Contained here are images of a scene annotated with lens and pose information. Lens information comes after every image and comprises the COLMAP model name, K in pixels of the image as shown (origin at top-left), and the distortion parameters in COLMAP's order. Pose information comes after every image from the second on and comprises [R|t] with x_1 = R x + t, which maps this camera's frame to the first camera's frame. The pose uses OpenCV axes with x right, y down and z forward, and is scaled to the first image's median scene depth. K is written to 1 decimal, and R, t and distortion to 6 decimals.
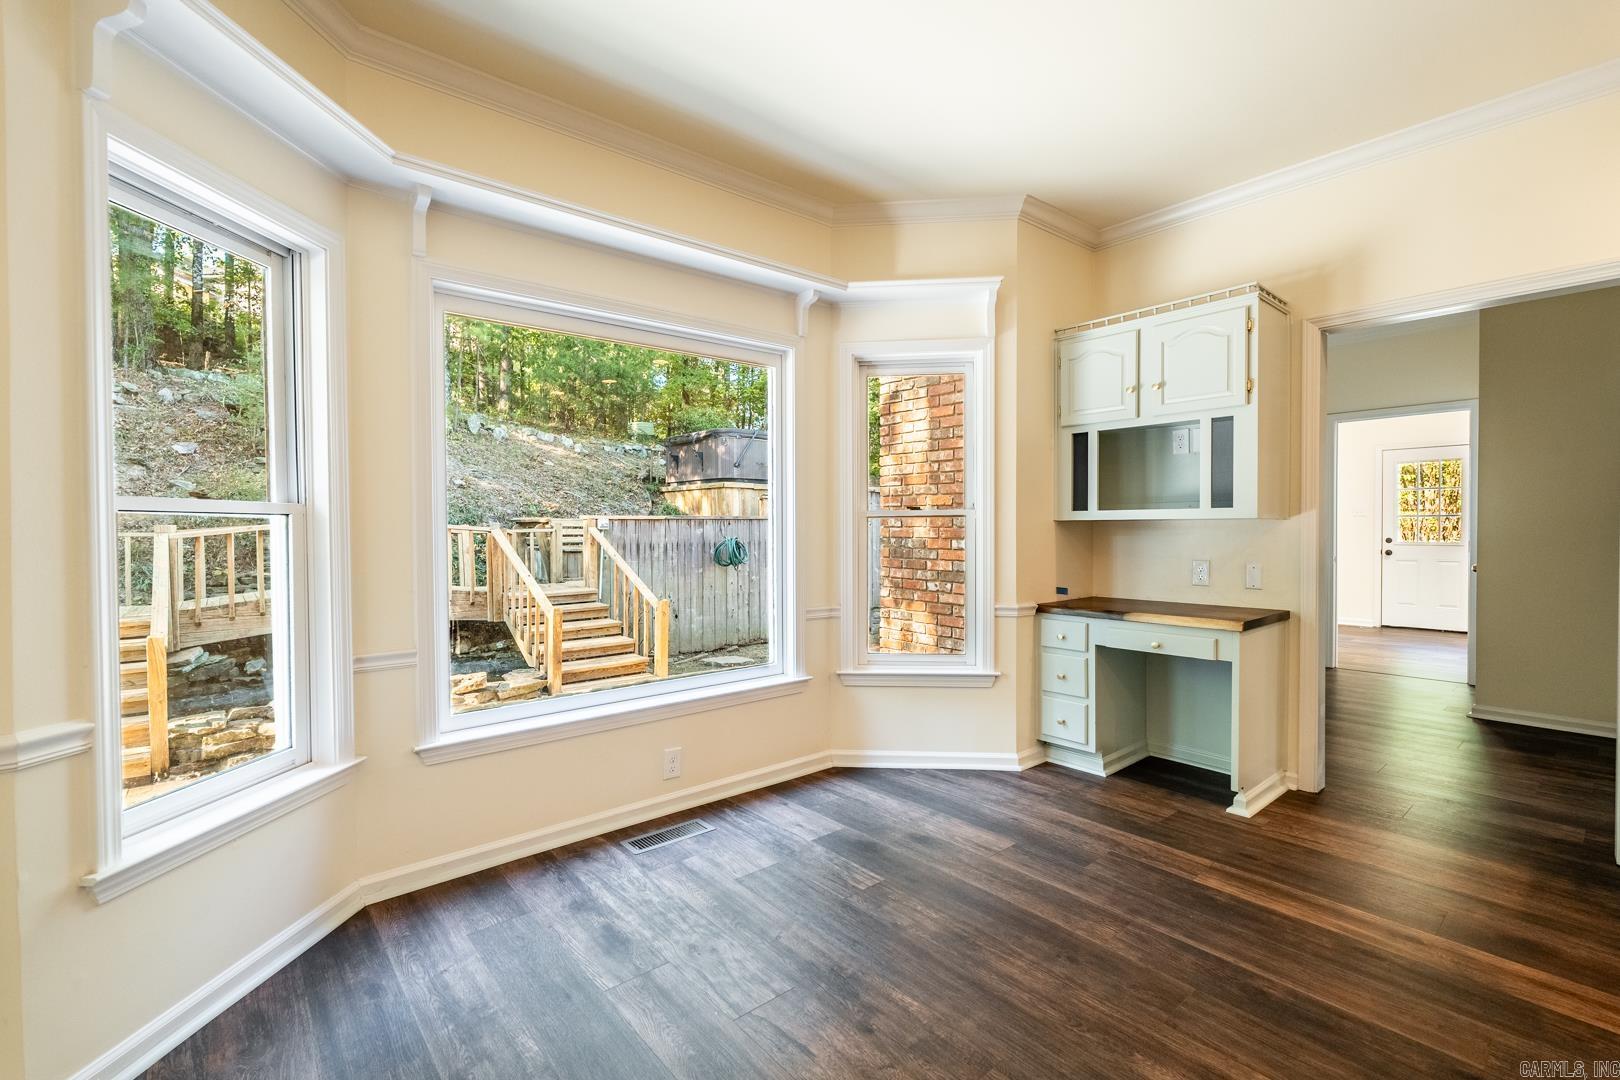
lens RADIAL K [[712.5, 0, 805.0], [0, 712.5, 545.3], [0, 0, 1]] dist [-0.005267, 0.001599]
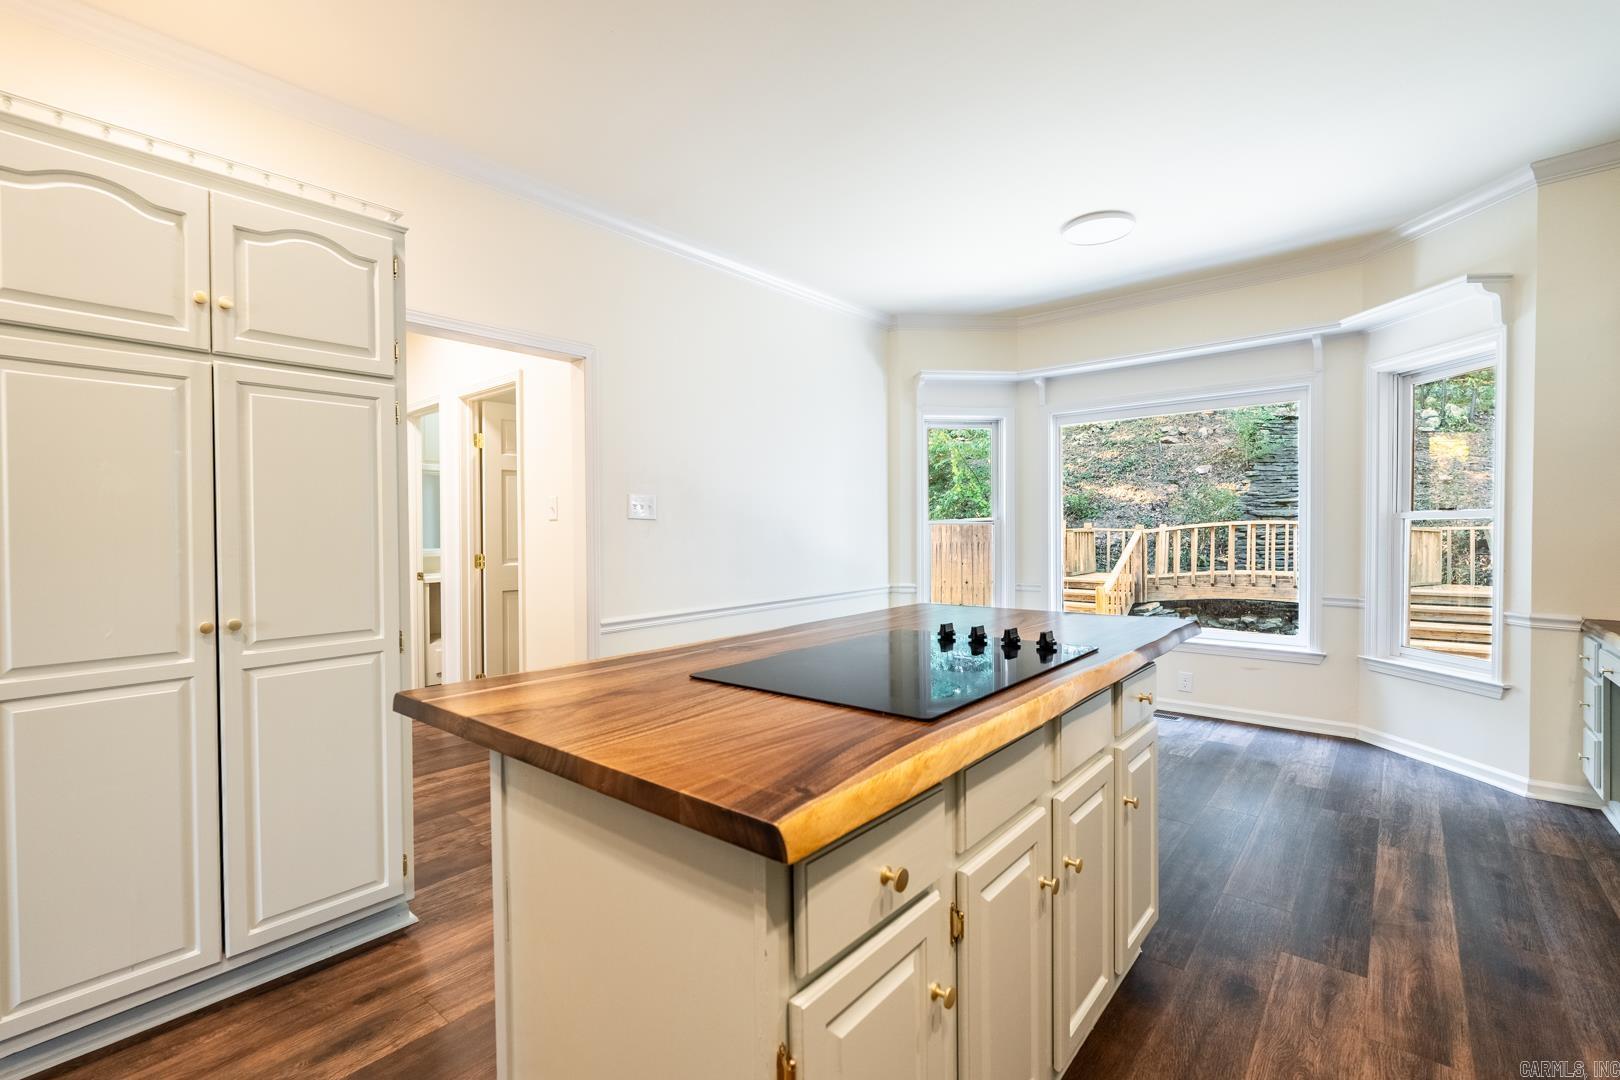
lens RADIAL K [[712.5, 0, 809.7], [0, 712.5, 539.8], [0, 0, 1]] dist [-0.005267, 0.001599]
pose [[0.174238, 0.018819, -0.984524, 1.050703], [-0.019077, 0.999694, 0.015733, -0.008114], [0.984519, 0.016040, 0.174544, -0.064443]]
